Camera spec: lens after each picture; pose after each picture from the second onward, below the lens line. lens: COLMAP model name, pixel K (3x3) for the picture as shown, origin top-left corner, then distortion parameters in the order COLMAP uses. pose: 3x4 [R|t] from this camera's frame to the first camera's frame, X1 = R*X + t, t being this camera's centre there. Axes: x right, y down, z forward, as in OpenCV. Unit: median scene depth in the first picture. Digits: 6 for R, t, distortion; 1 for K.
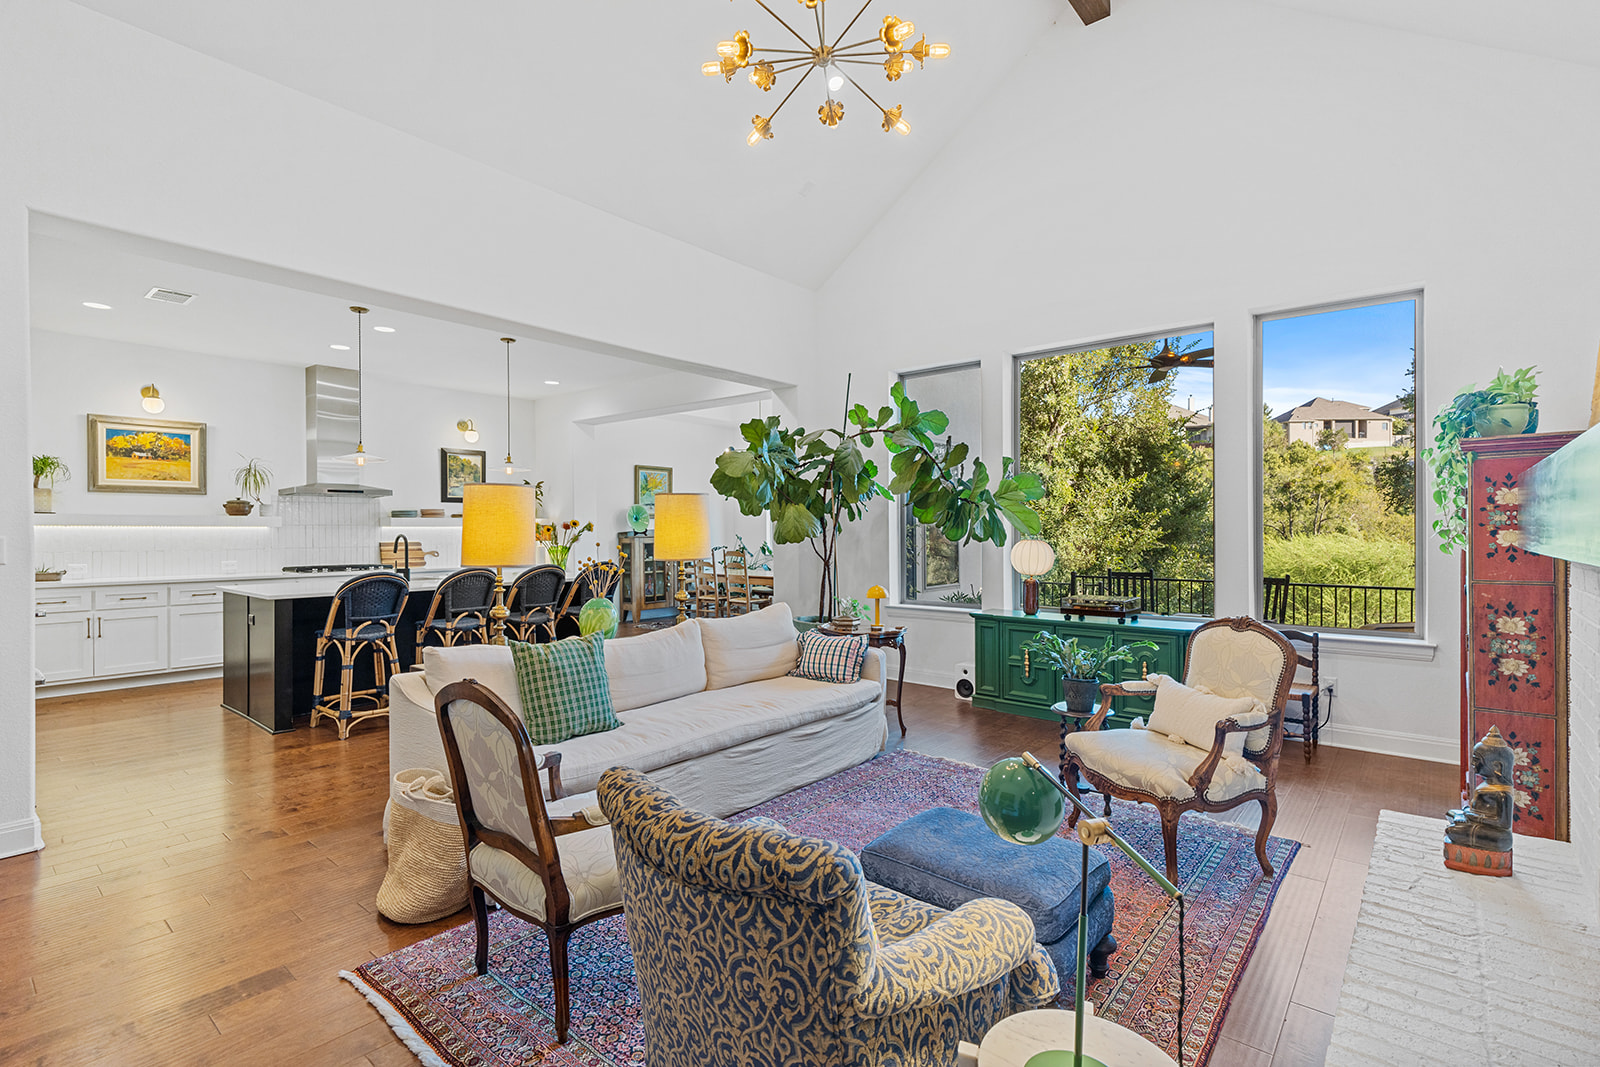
lens RADIAL K [[732.6, 0, 797.6], [0, 732.6, 533.0], [0, 0, 1]] dist [0.000903, 0.000060]
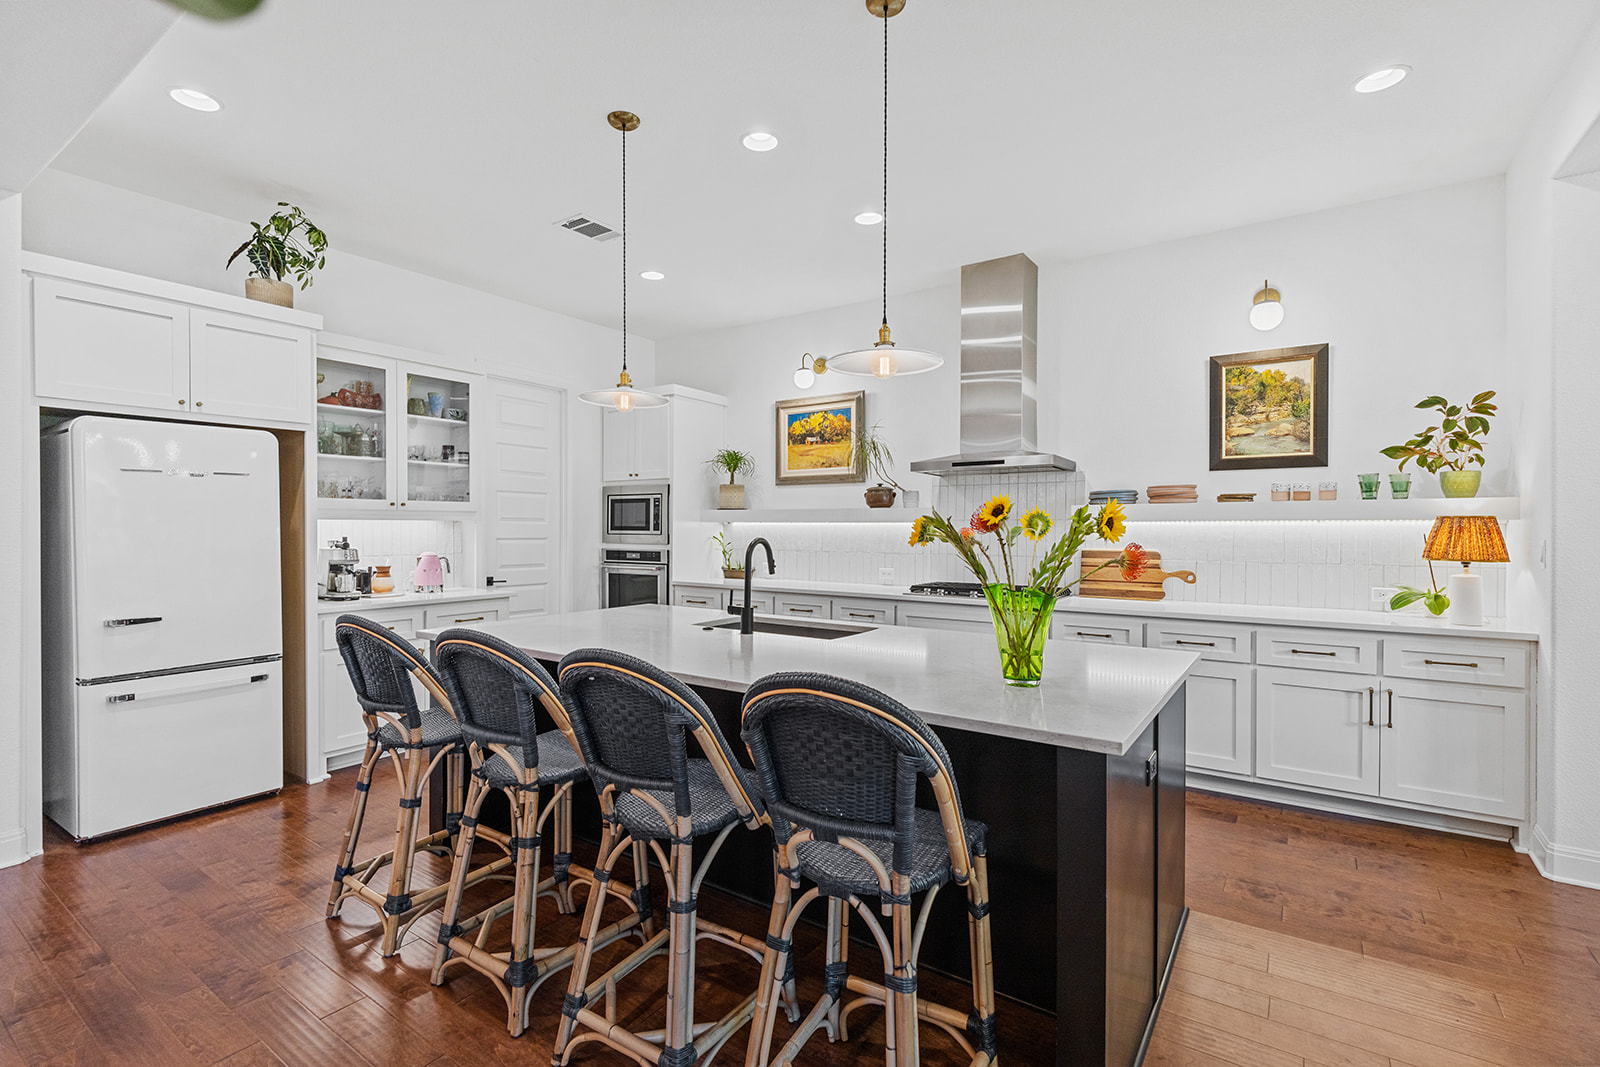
lens RADIAL K [[732.6, 0, 797.1], [0, 732.6, 530.9], [0, 0, 1]] dist [0.000903, 0.000060]
pose [[0.092538, 0.009563, -0.995663, -0.038723], [-0.004046, 0.999949, 0.009228, -0.007299], [0.995701, 0.003174, 0.092572, 0.883809]]
